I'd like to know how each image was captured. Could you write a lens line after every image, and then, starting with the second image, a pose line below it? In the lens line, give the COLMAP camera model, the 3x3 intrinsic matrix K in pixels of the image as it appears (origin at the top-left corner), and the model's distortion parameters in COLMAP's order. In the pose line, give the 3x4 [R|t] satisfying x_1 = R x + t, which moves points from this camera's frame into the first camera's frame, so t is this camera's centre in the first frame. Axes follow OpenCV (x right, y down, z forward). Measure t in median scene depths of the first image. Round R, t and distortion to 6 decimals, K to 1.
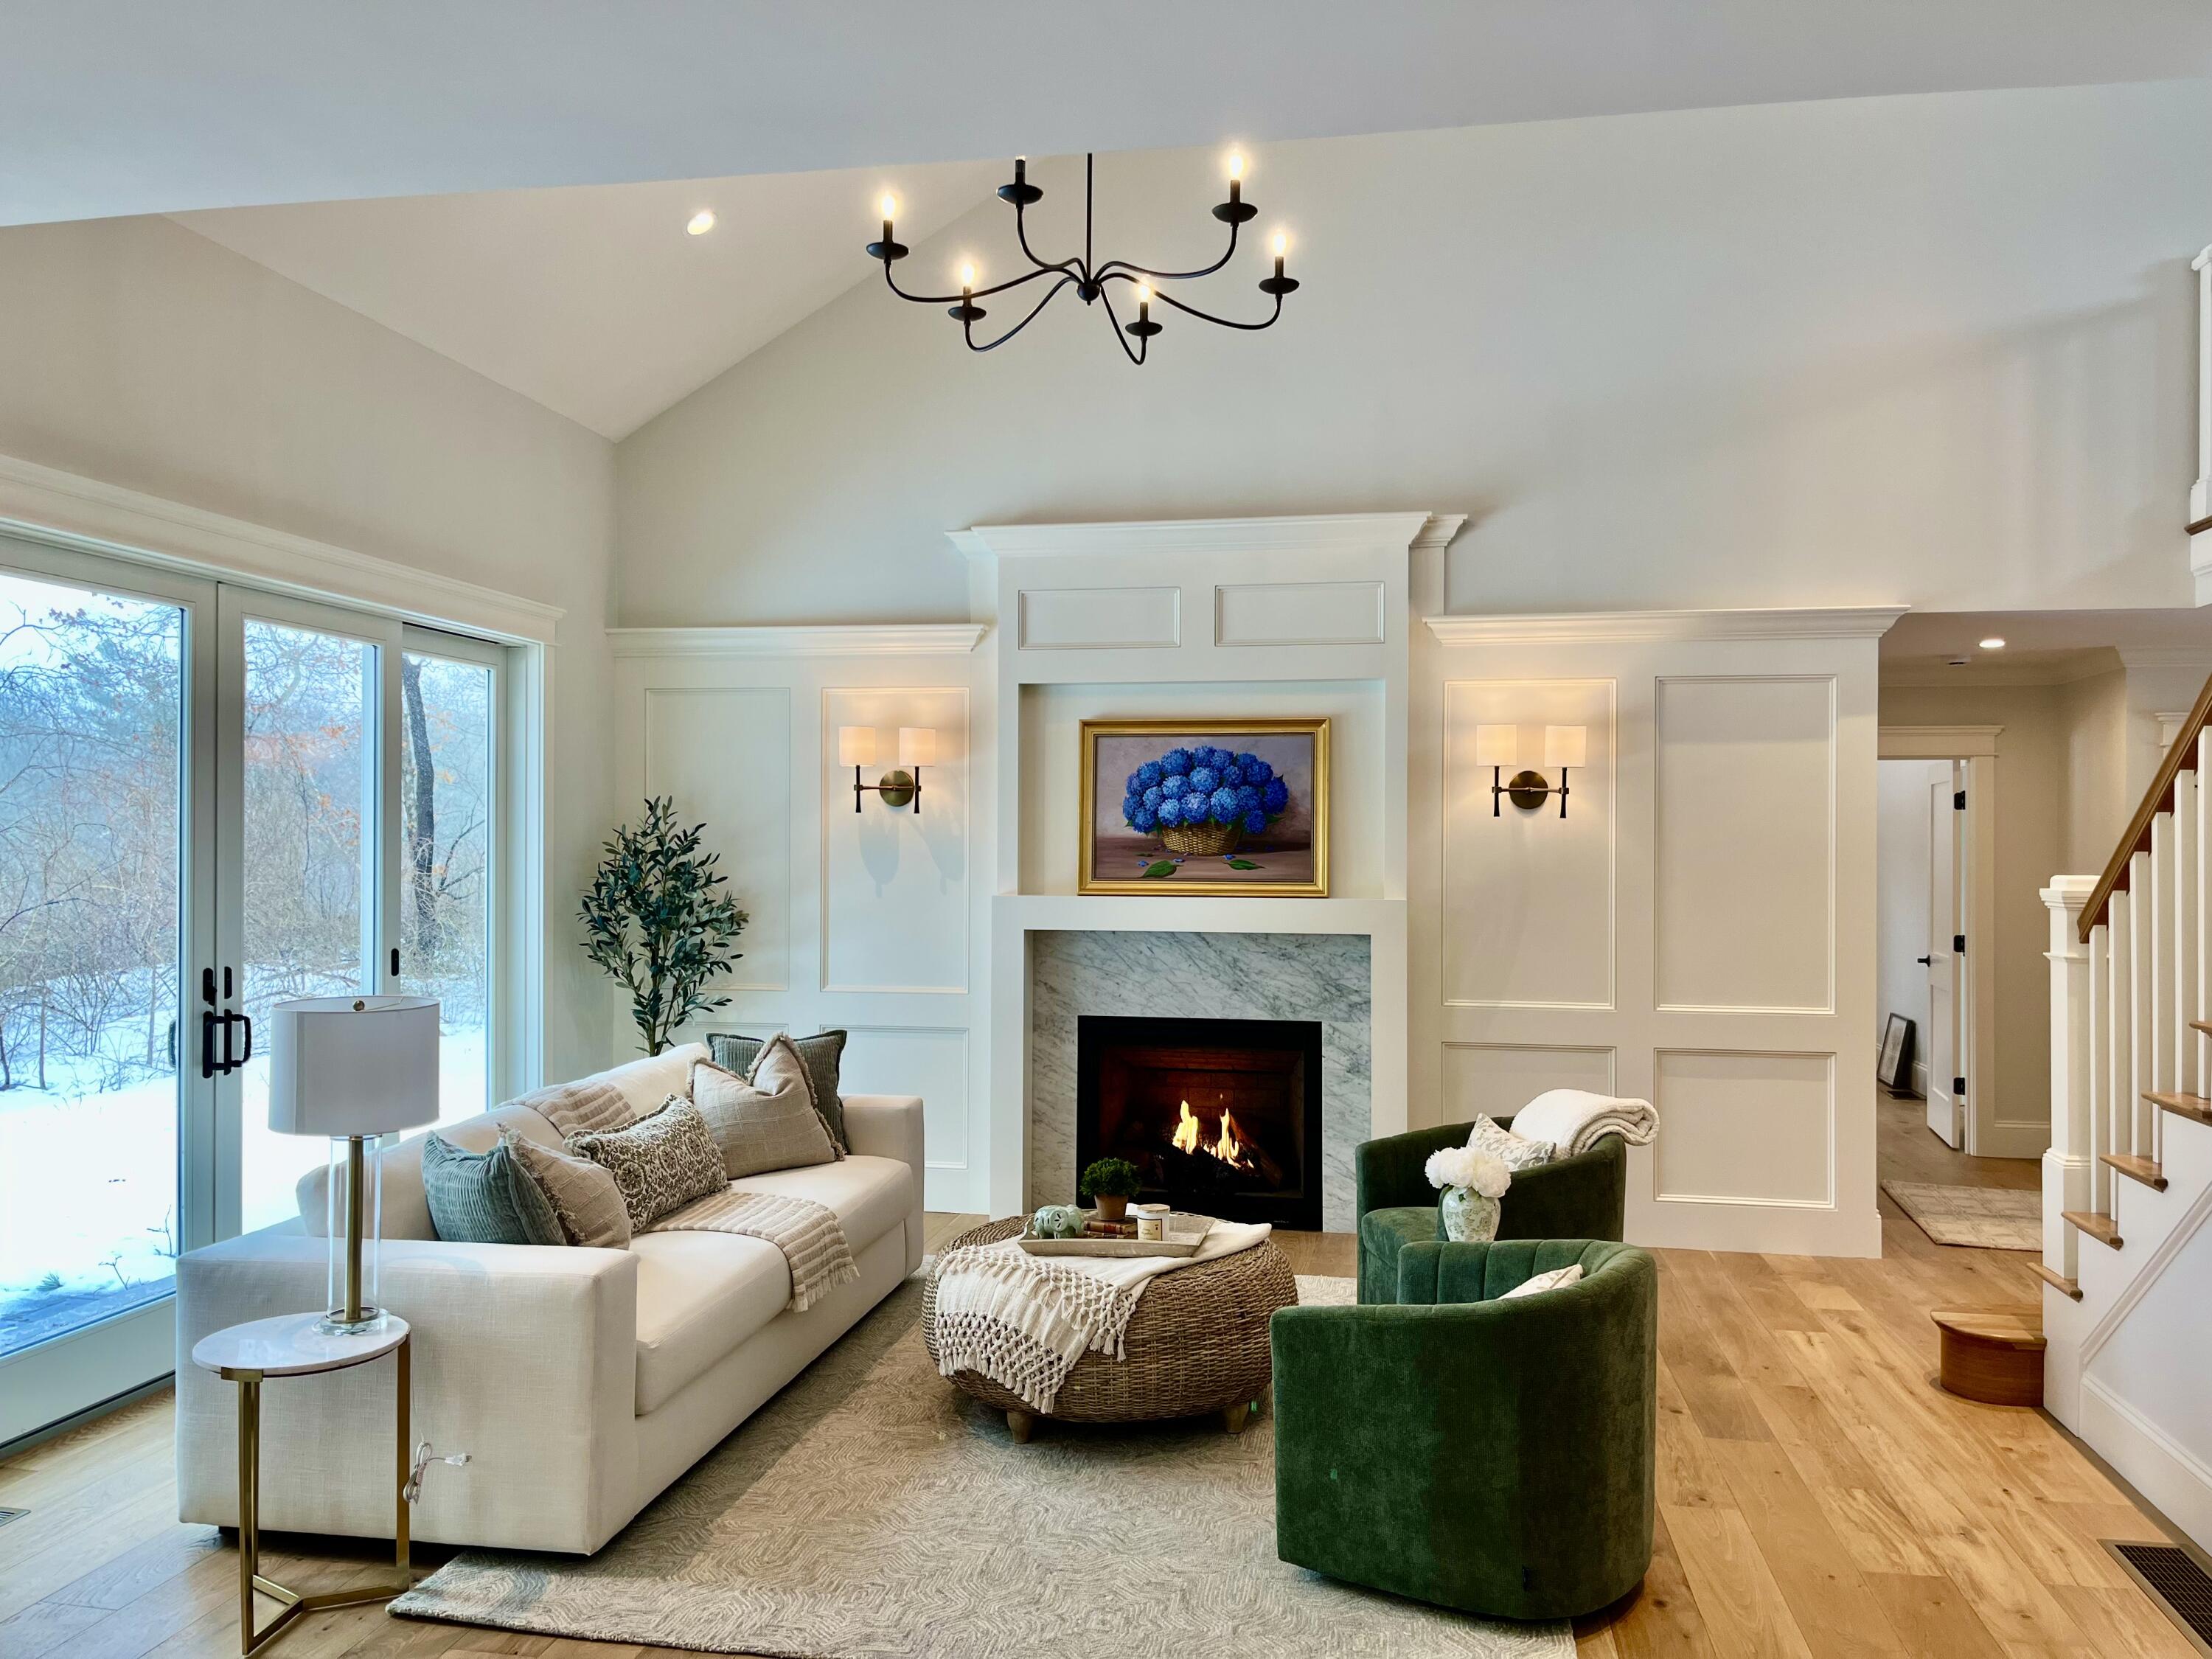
lens RADIAL K [[1661.2, 0, 1088.2], [0, 1661.2, 823.2], [0, 0, 1]] dist [0.043159, -0.007542]
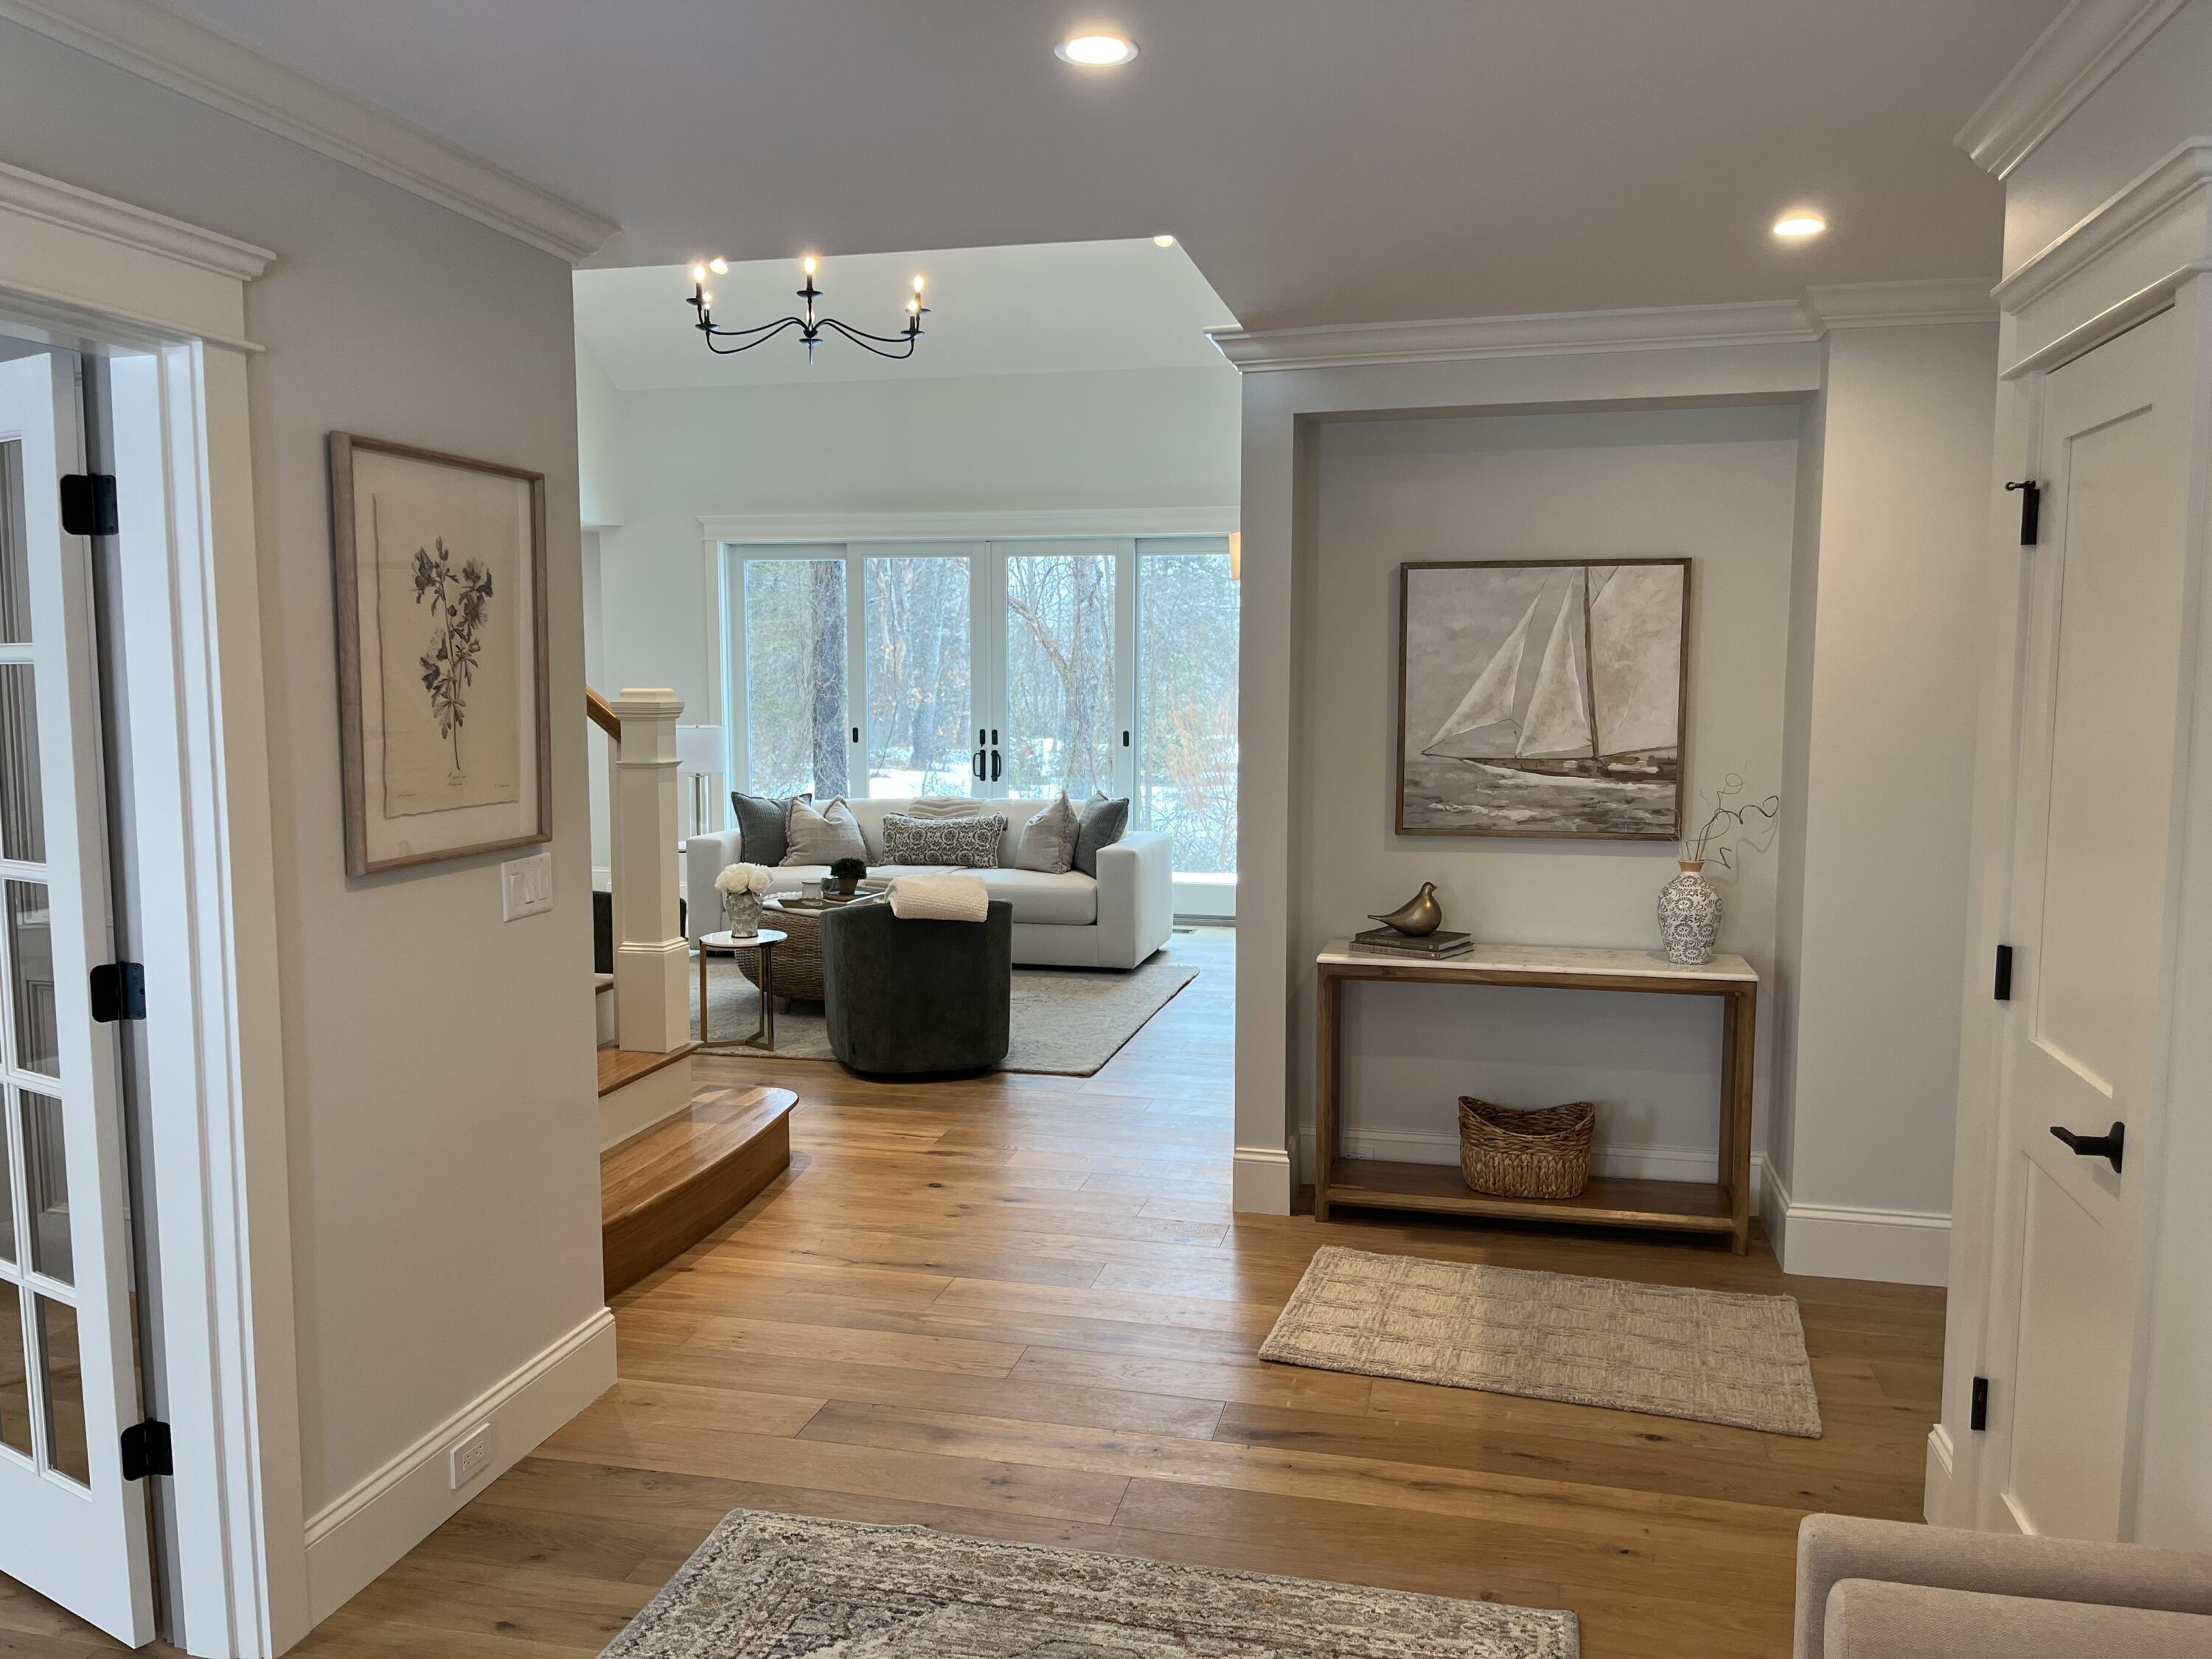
lens RADIAL K [[1661.2, 0, 1088.2], [0, 1661.2, 823.2], [0, 0, 1]] dist [0.043159, -0.007542]
pose [[-0.061998, 0.089783, -0.994030, 1.133215], [0.007748, 0.995959, 0.089474, 0.013052], [0.998046, -0.002155, -0.062443, 0.918952]]
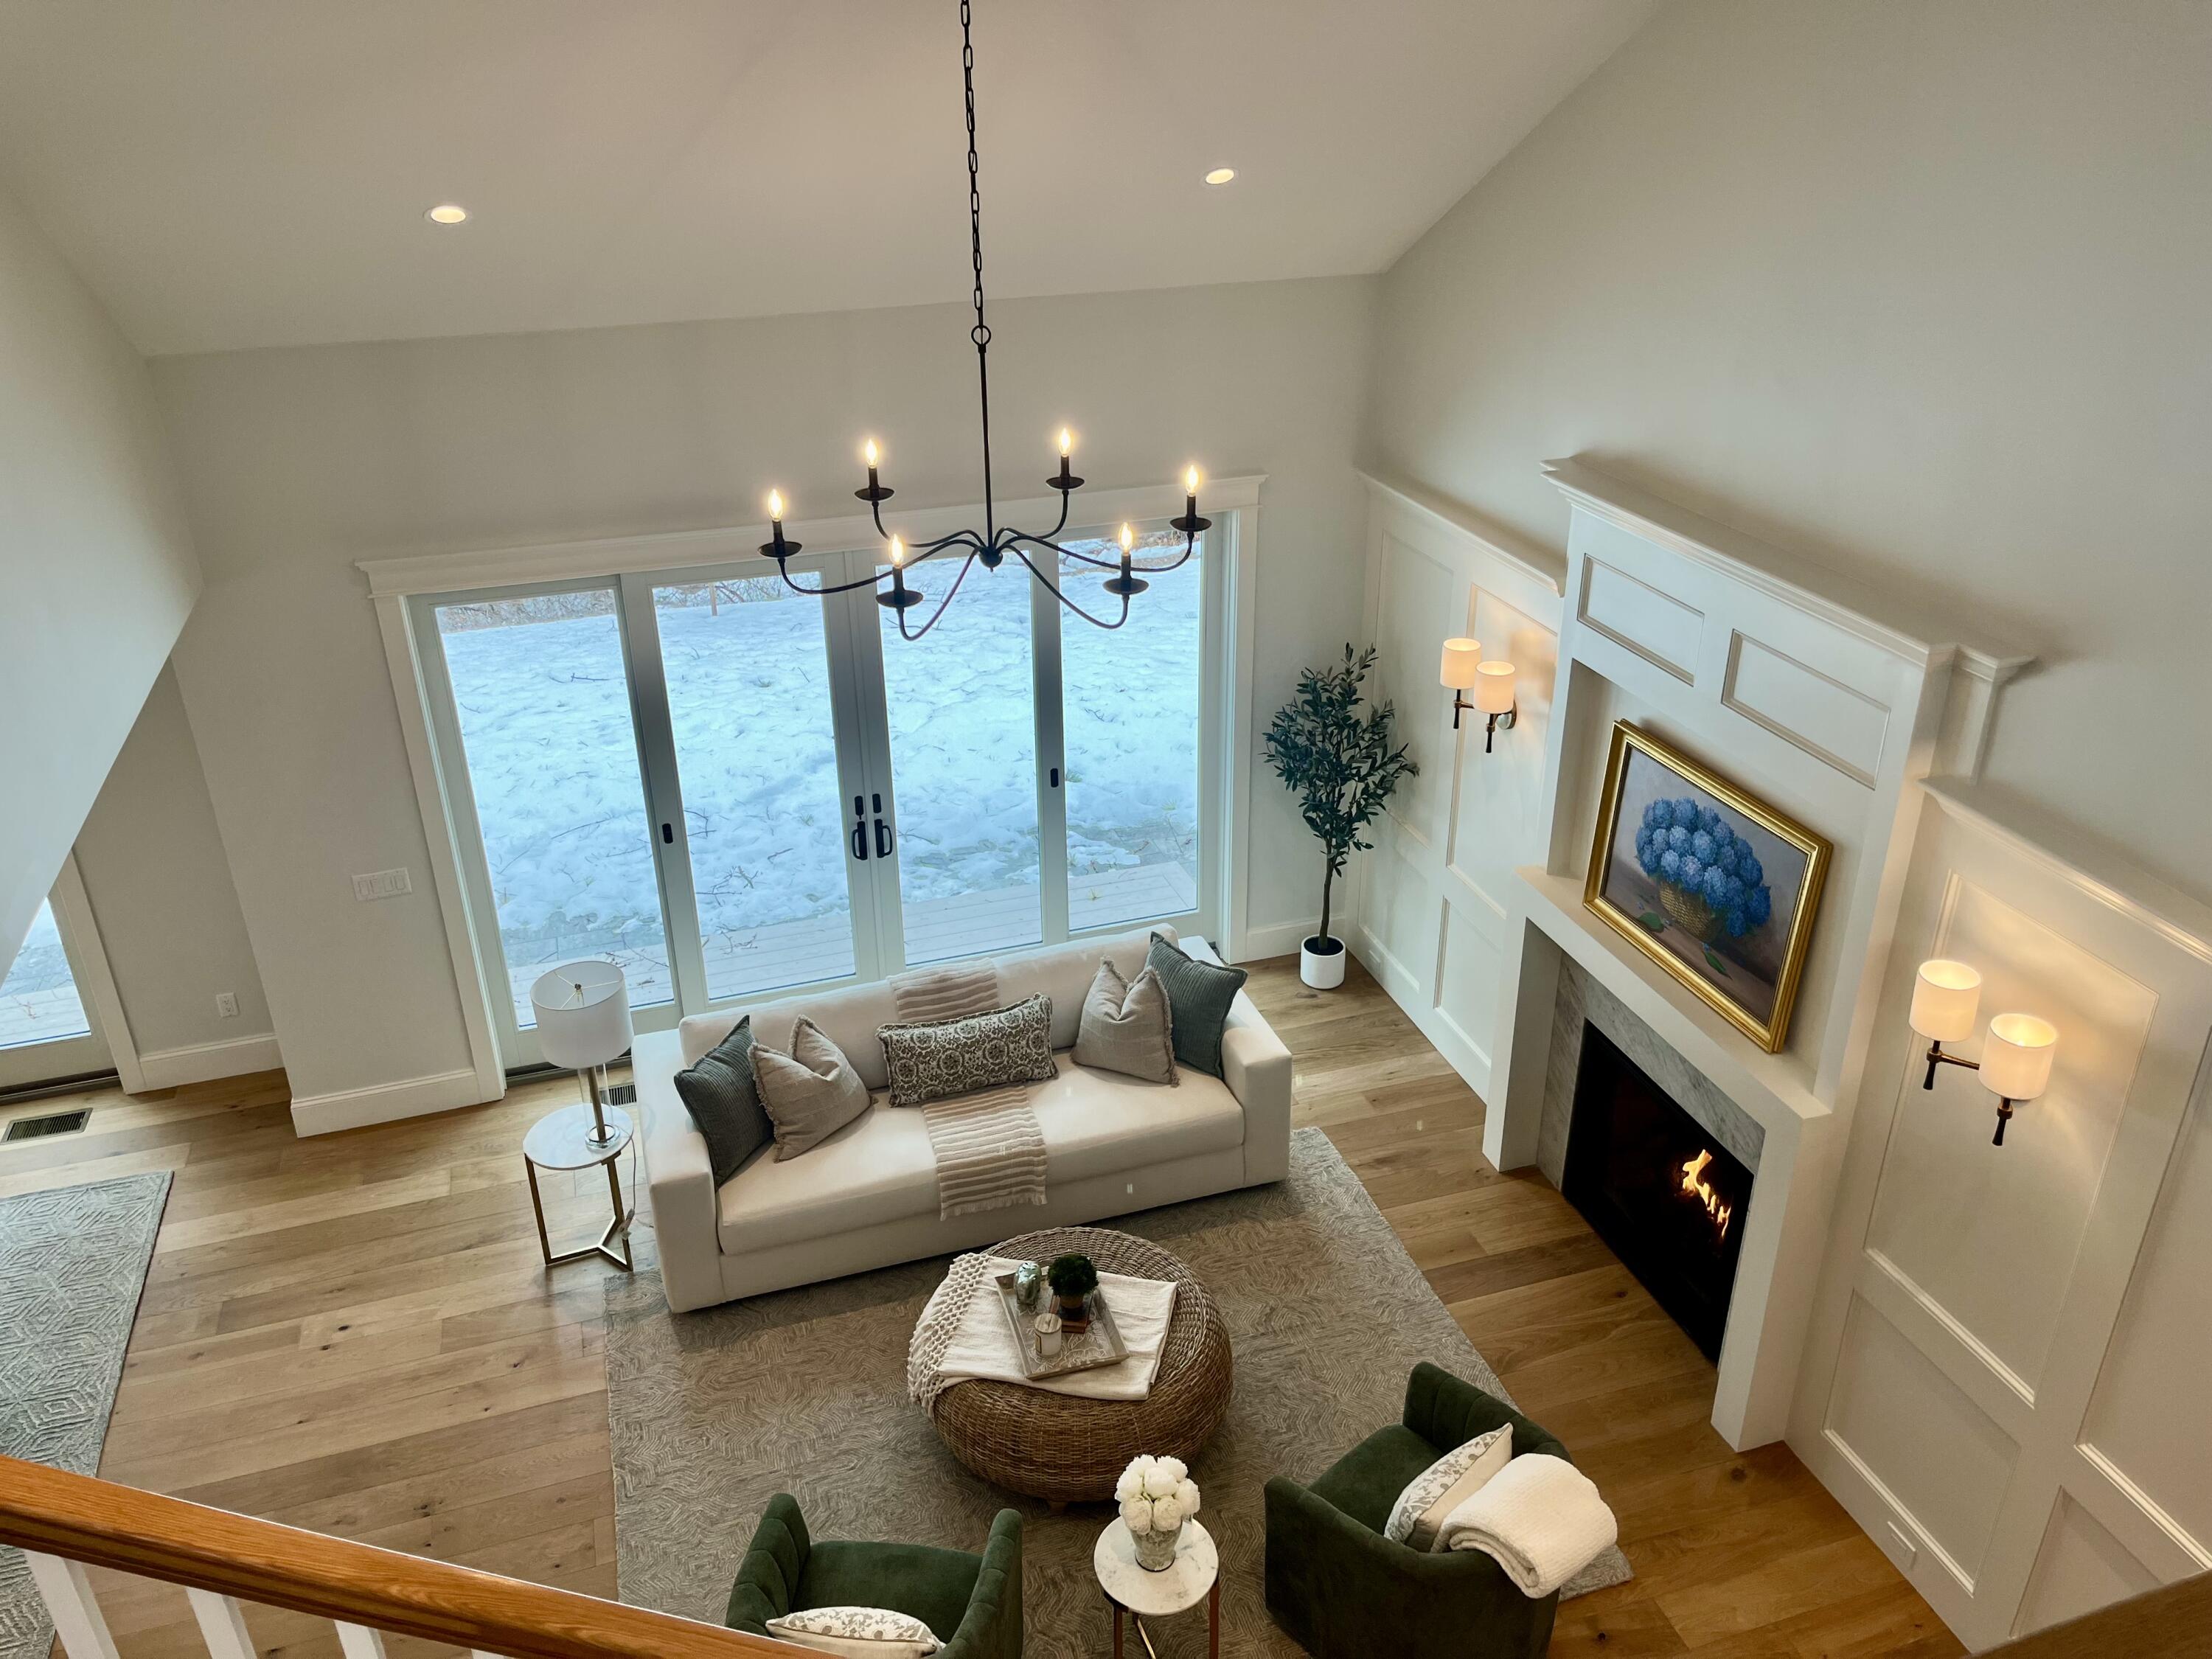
lens RADIAL K [[1664.8, 0, 1104.8], [0, 1664.8, 789.2], [0, 0, 1]] dist [0.041777, -0.003239]
pose [[0.471981, 0.367702, -0.801267, 0.573788], [0.025040, 0.902911, 0.429097, -0.408066], [0.881253, -0.222590, 0.416950, 0.413941]]
